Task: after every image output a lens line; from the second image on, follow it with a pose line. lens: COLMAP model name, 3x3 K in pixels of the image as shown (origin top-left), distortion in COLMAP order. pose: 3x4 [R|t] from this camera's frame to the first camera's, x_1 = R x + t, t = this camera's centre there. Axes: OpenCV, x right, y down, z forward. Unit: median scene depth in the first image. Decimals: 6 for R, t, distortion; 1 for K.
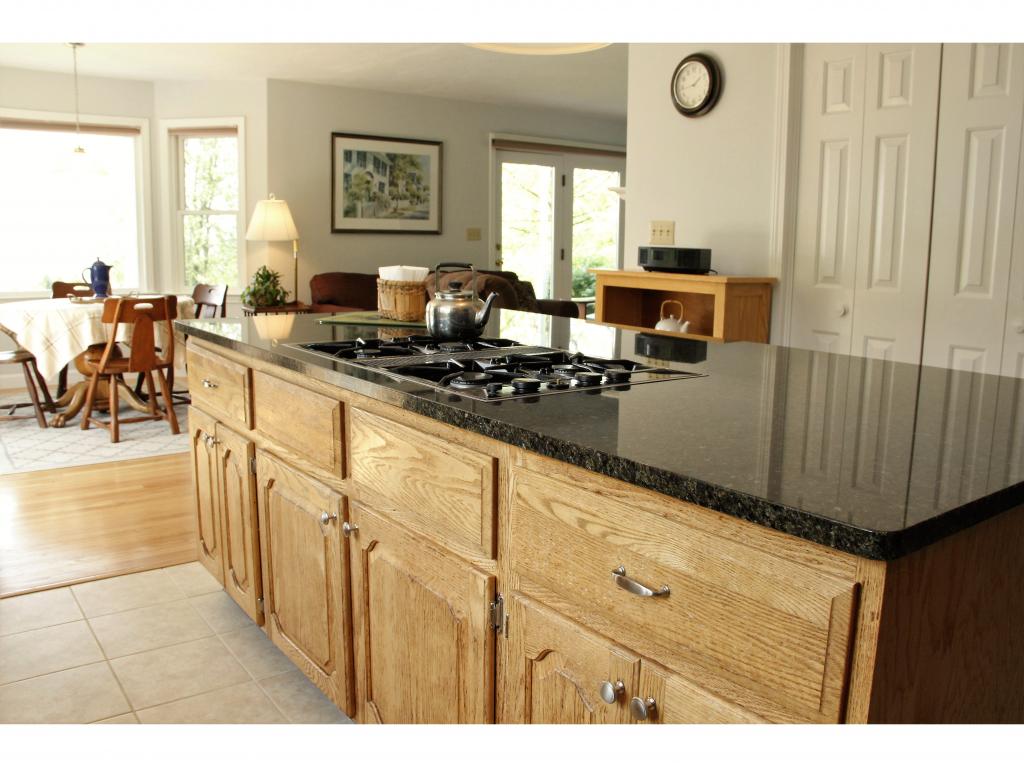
lens RADIAL K [[857.9, 0, 518.2], [0, 857.9, 381.1], [0, 0, 1]] dist [-0.178189, 0.149805]
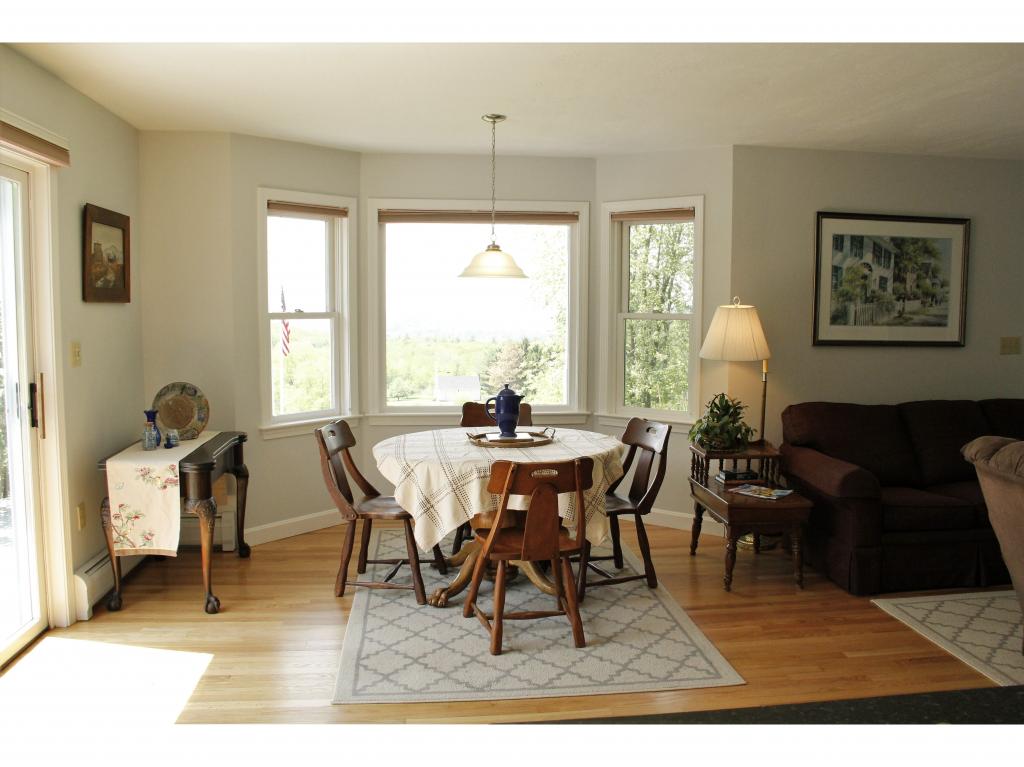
lens RADIAL K [[857.9, 0, 518.2], [0, 857.9, 381.1], [0, 0, 1]] dist [-0.178189, 0.149805]
pose [[0.864601, 0.035465, -0.501206, -0.072635], [-0.076671, 0.995136, -0.061847, -0.078095], [0.496575, 0.091901, 0.863115, 0.233493]]
